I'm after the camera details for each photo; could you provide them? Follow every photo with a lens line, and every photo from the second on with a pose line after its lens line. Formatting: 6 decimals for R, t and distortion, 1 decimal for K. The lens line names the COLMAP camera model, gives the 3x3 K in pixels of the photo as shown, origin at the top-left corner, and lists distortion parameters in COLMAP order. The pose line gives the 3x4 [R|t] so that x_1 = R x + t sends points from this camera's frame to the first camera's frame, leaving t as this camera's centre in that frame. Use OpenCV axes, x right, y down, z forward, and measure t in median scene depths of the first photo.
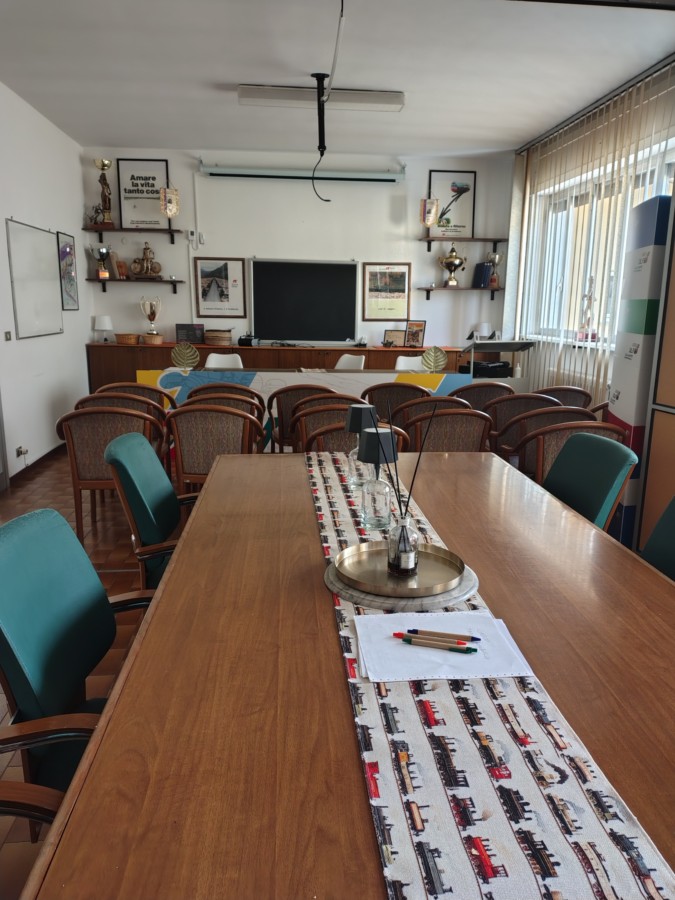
lens RADIAL K [[696.2, 0, 340.6], [0, 696.2, 452.9], [0, 0, 1]] dist [-0.000742, -0.007125]
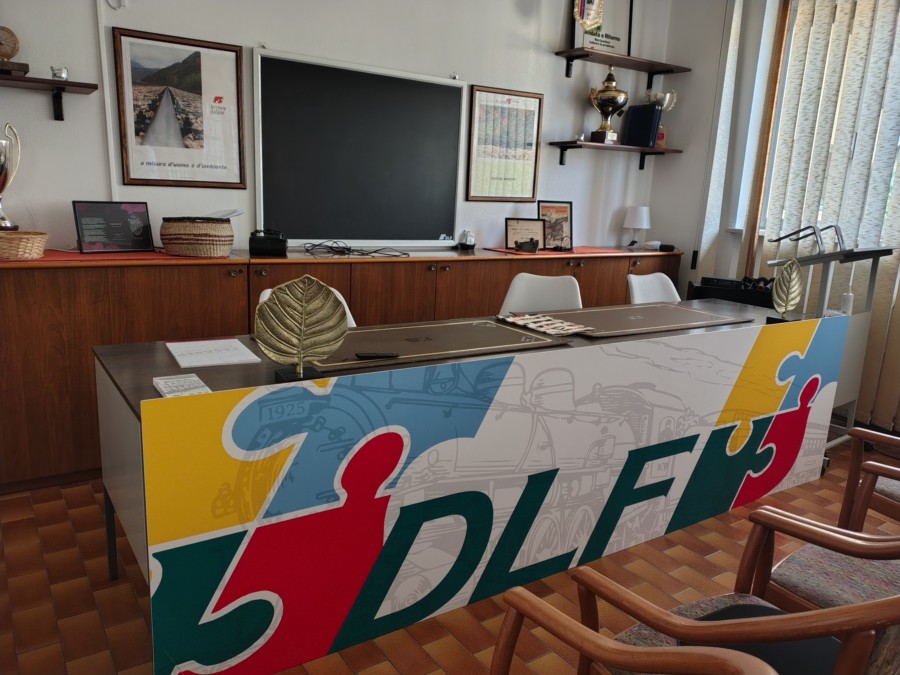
lens RADIAL K [[696.2, 0, 445.9], [0, 696.2, 337.8], [0, 0, 1]] dist [-0.000742, -0.007125]
pose [[0.875433, -0.077923, 0.477017, -0.240654], [0.071832, 0.996934, 0.031027, -0.107094], [-0.477973, 0.007103, 0.878346, 0.566289]]
